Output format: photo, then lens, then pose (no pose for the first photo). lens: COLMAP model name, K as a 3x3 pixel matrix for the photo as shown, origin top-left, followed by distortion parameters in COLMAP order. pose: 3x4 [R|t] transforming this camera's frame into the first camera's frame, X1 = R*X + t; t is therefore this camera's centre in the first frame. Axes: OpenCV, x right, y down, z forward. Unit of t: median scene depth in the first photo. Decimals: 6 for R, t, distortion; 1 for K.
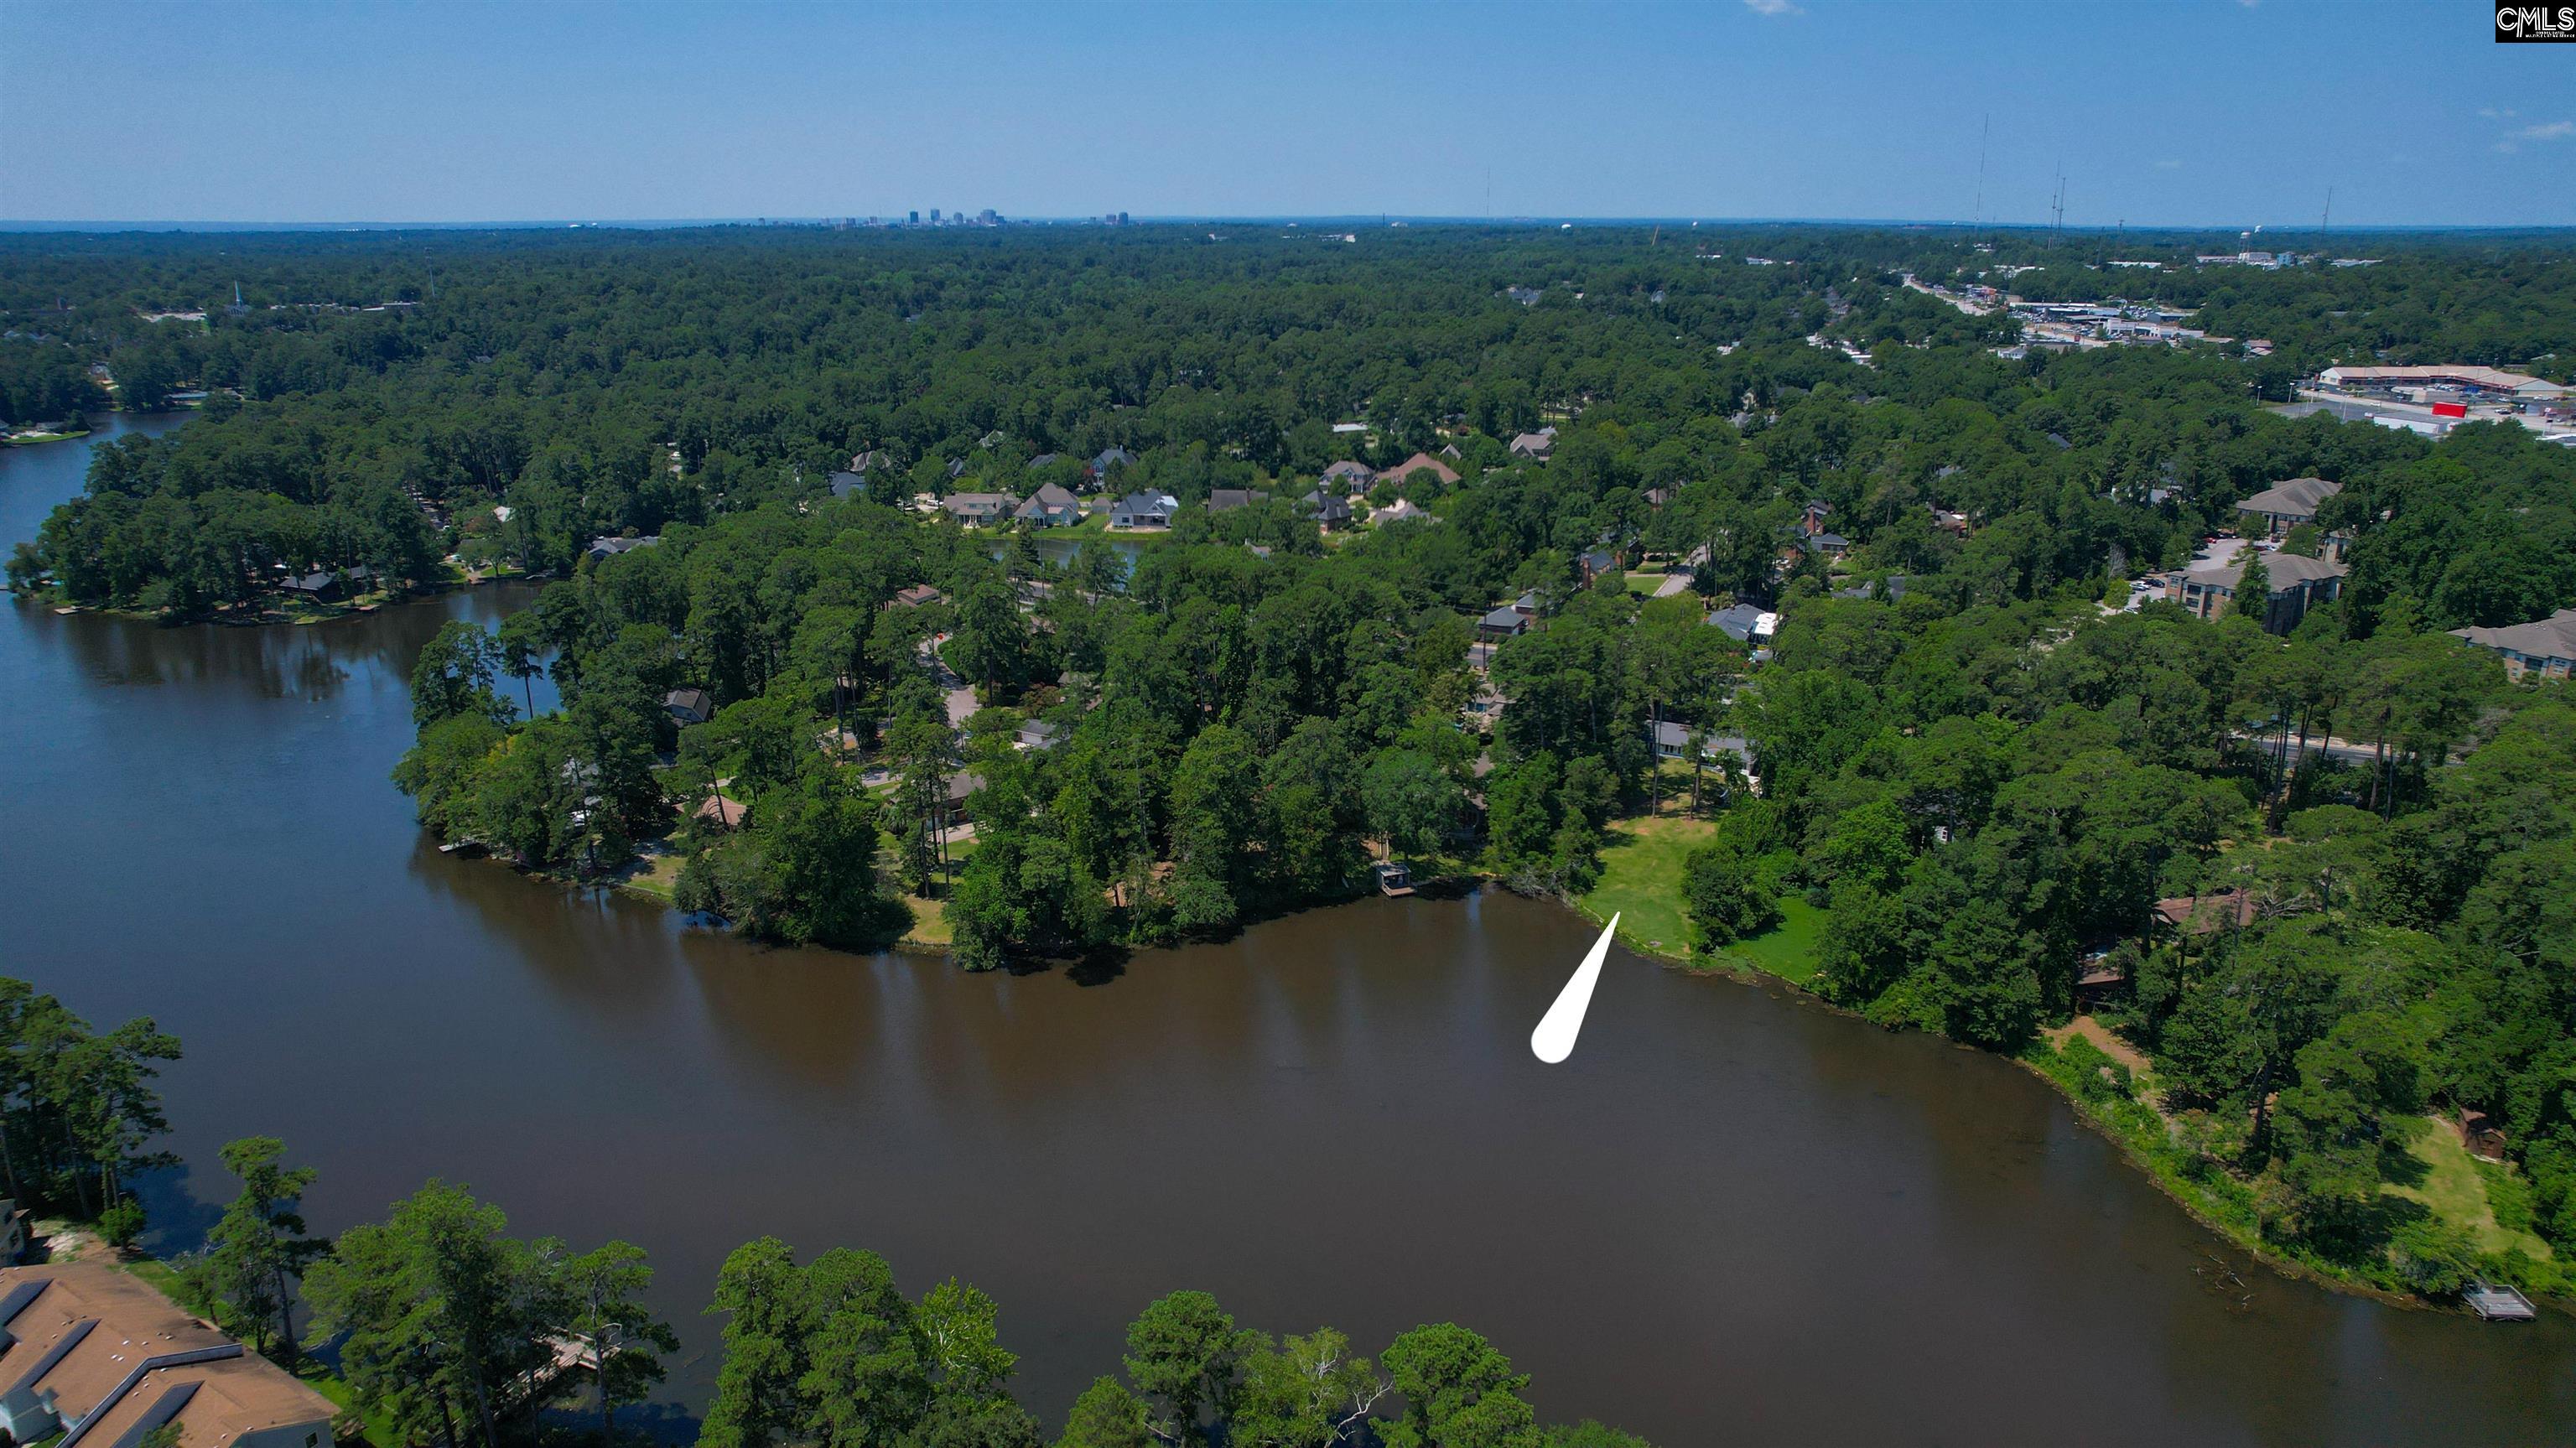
lens RADIAL K [[1647.0, 0, 1304.4], [0, 1647.0, 716.5], [0, 0, 1]] dist [-0.074216, 0.066502]
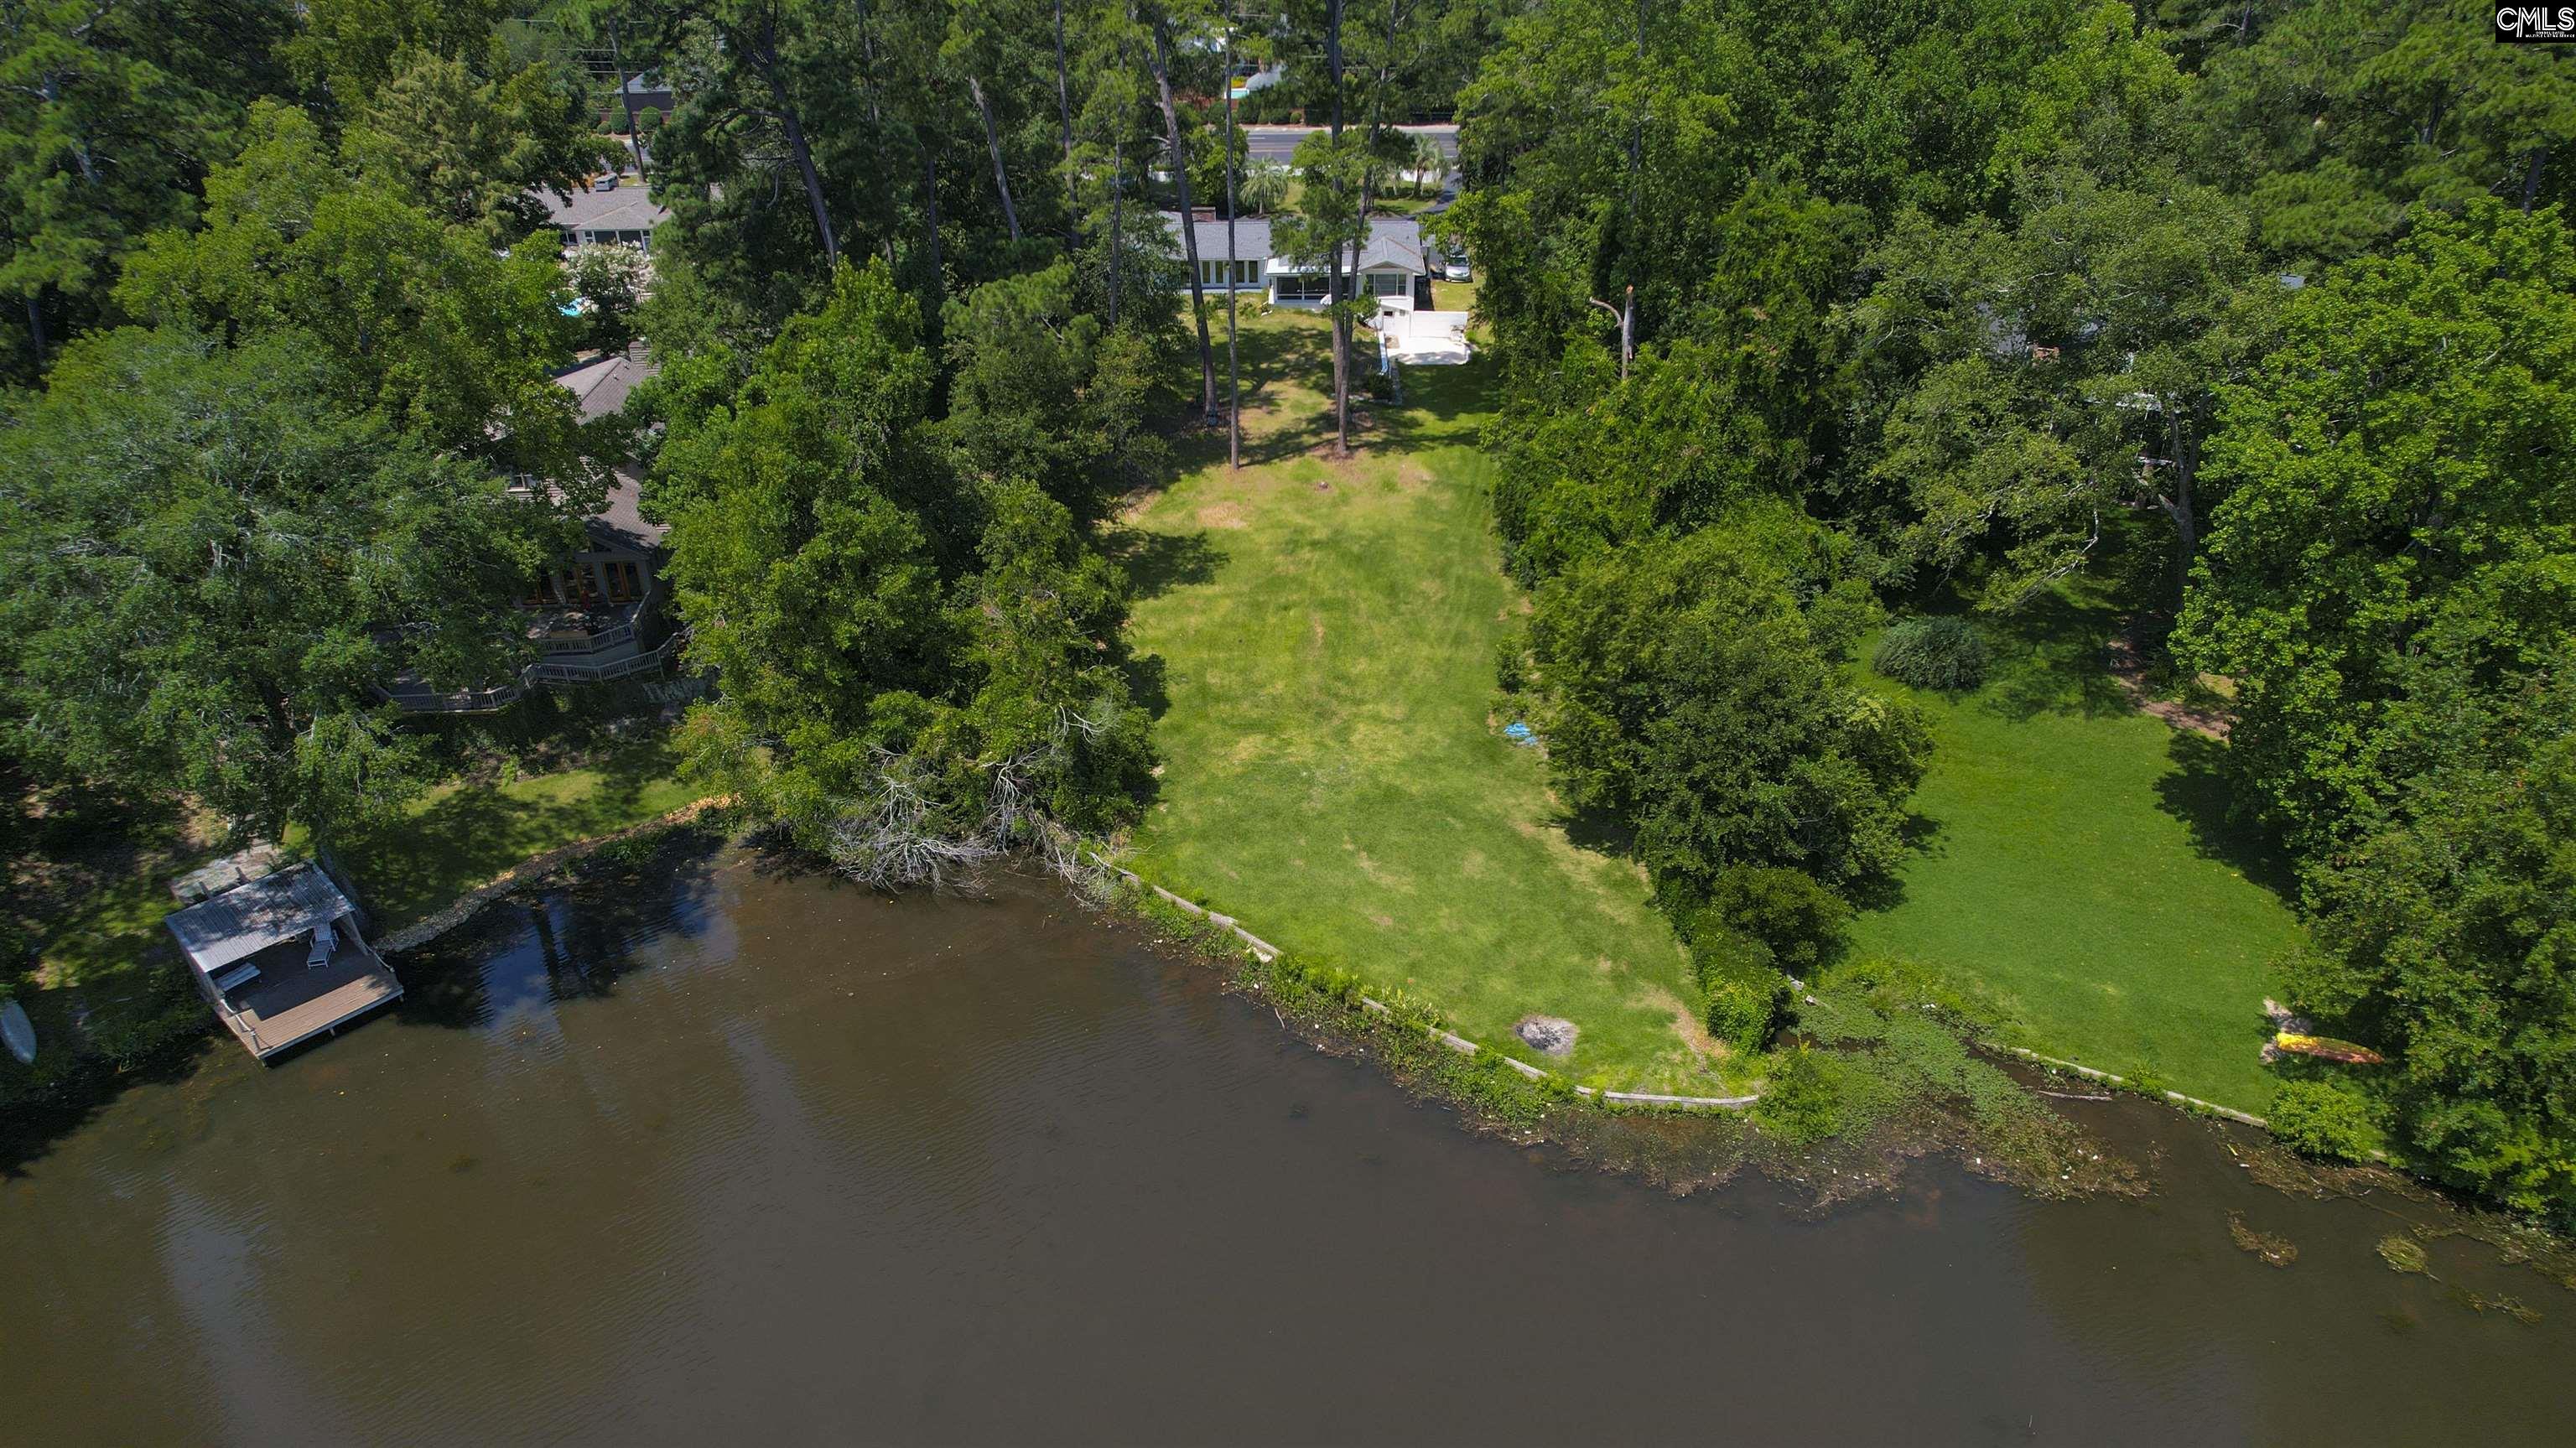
lens RADIAL K [[1647.0, 0, 1307.7], [0, 1647.0, 727.6], [0, 0, 1]] dist [-0.074216, 0.066502]
pose [[0.895949, -0.224991, 0.382955, 0.097102], [0.135809, 0.959685, 0.246092, 0.035265], [-0.422884, -0.168477, 0.890384, 0.732601]]
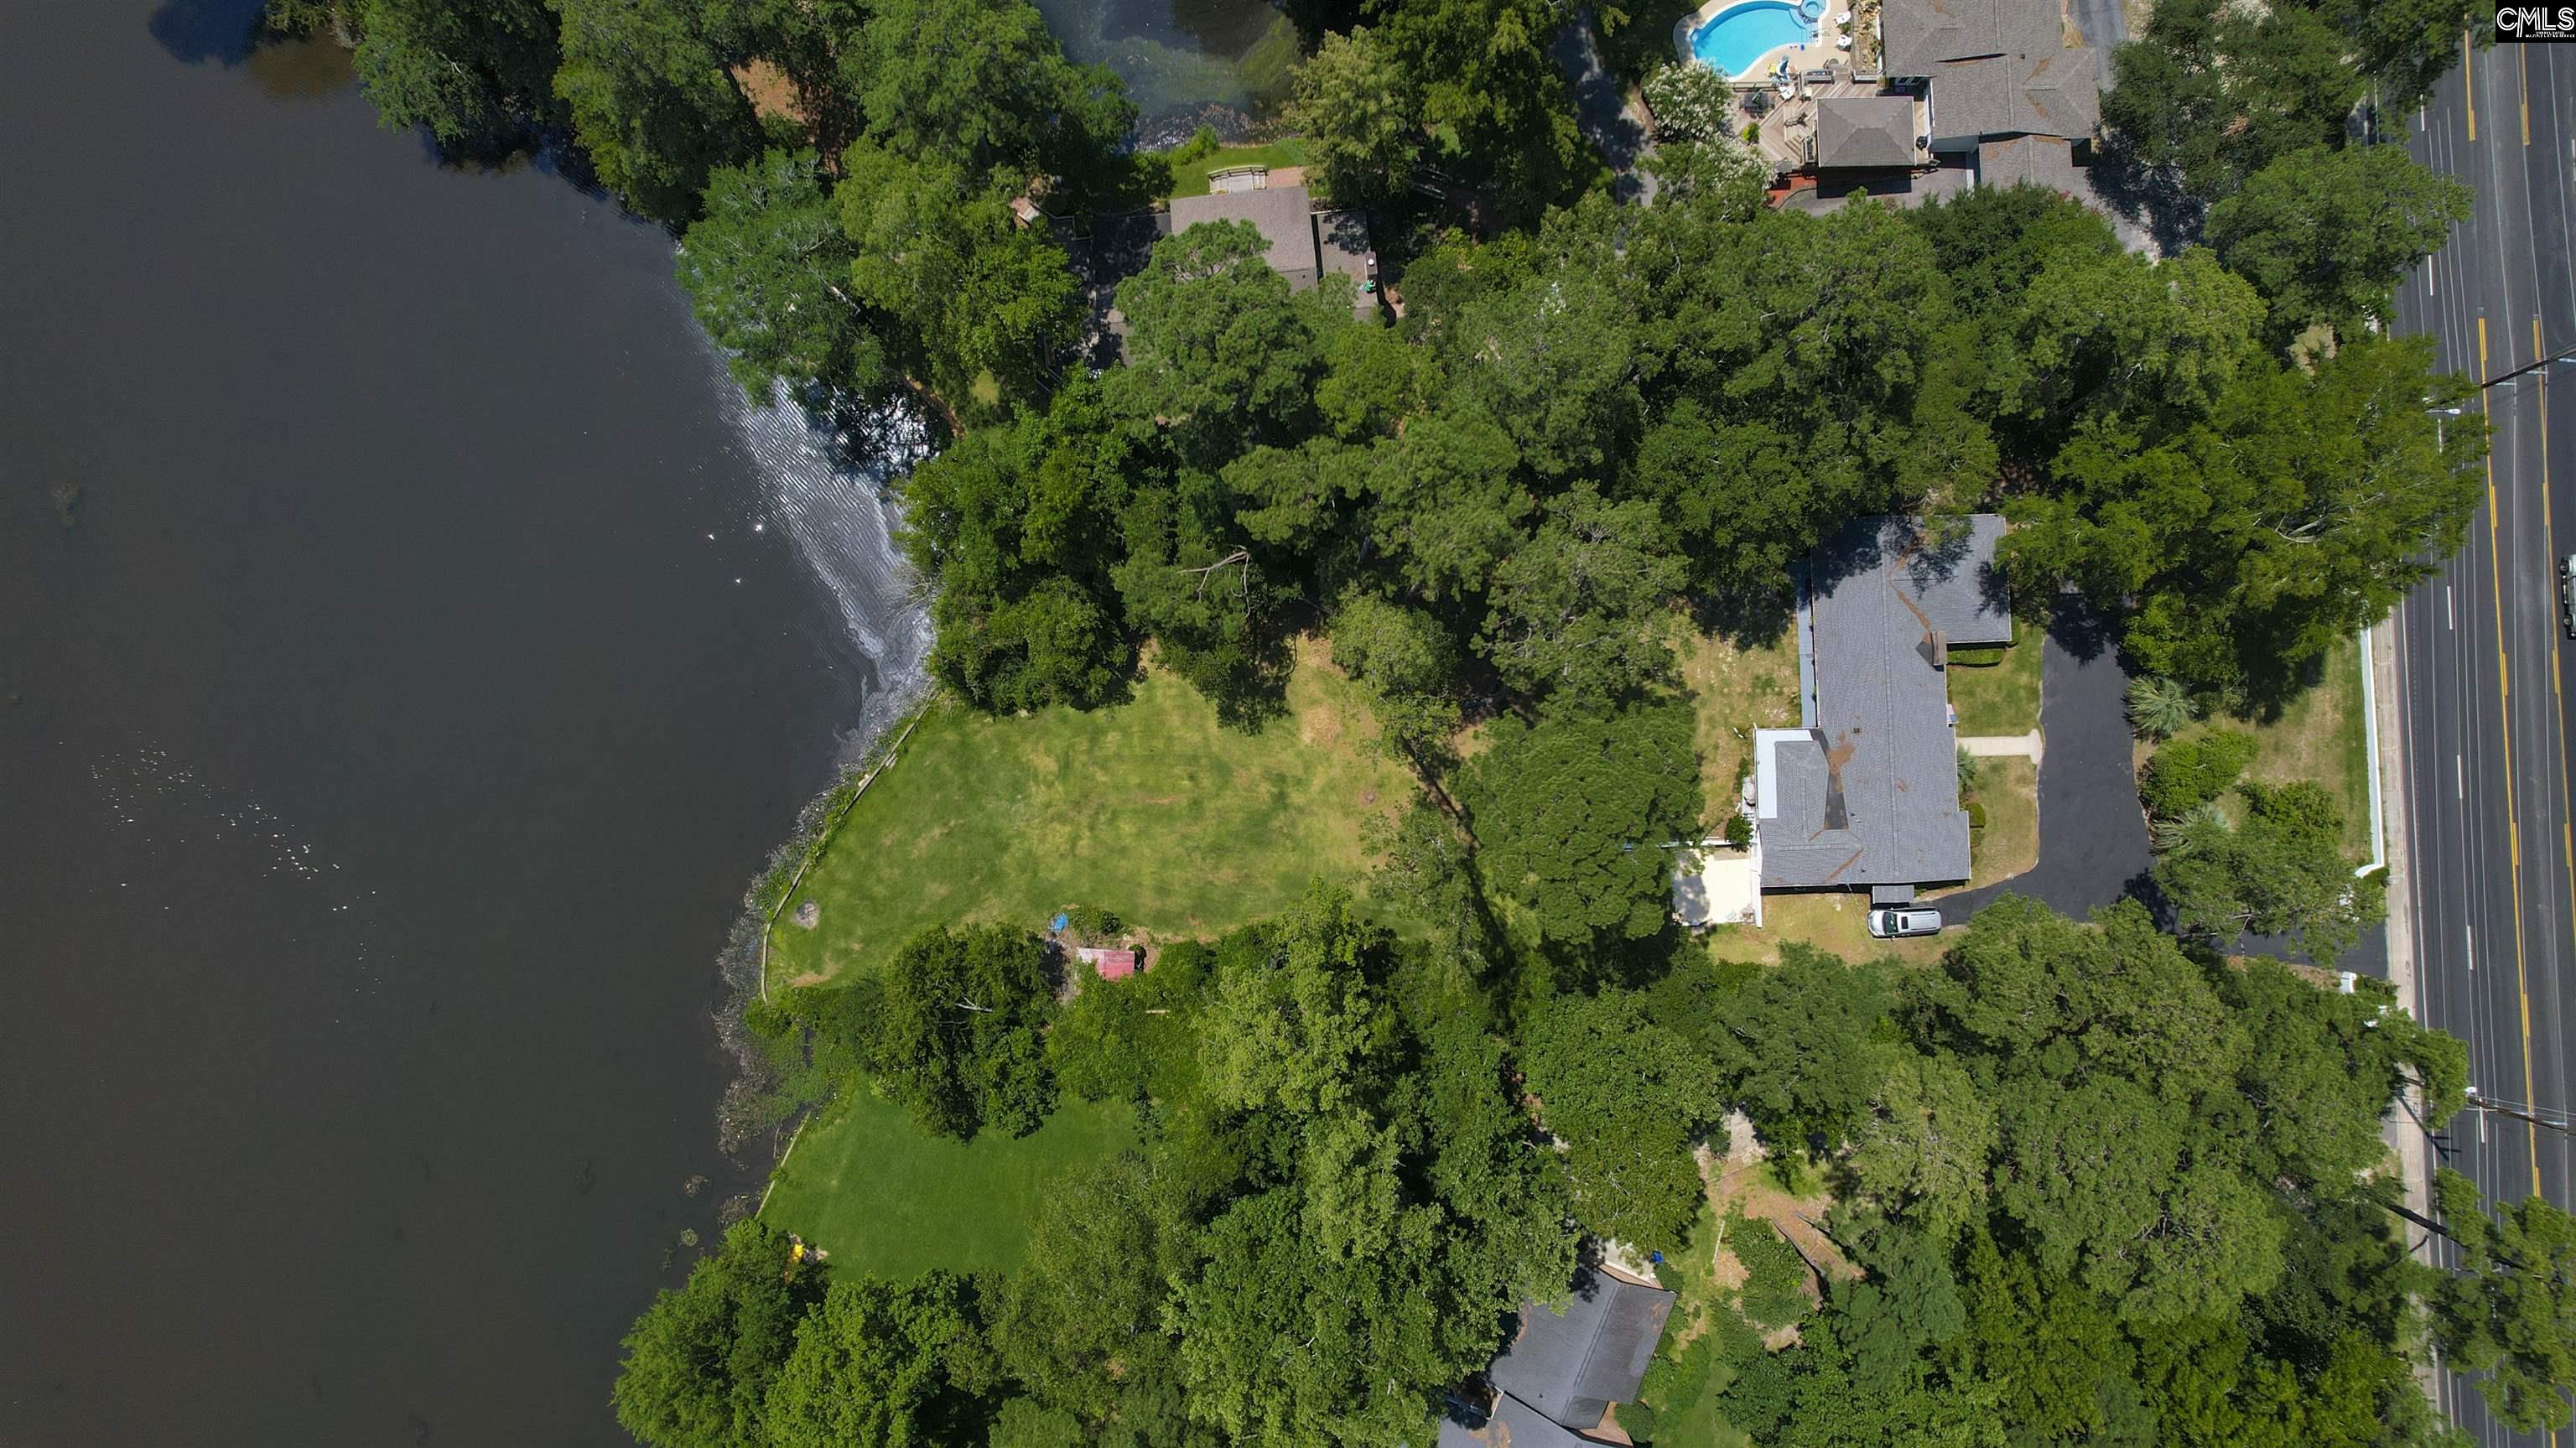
lens RADIAL K [[1647.0, 0, 1312.2], [0, 1647.0, 719.8], [0, 0, 1]] dist [-0.074216, 0.066502]
pose [[0.476819, 0.877807, -0.045818, 0.228567], [-0.246216, 0.183418, 0.951701, -0.333097], [0.843814, -0.442508, 0.303588, 0.893943]]
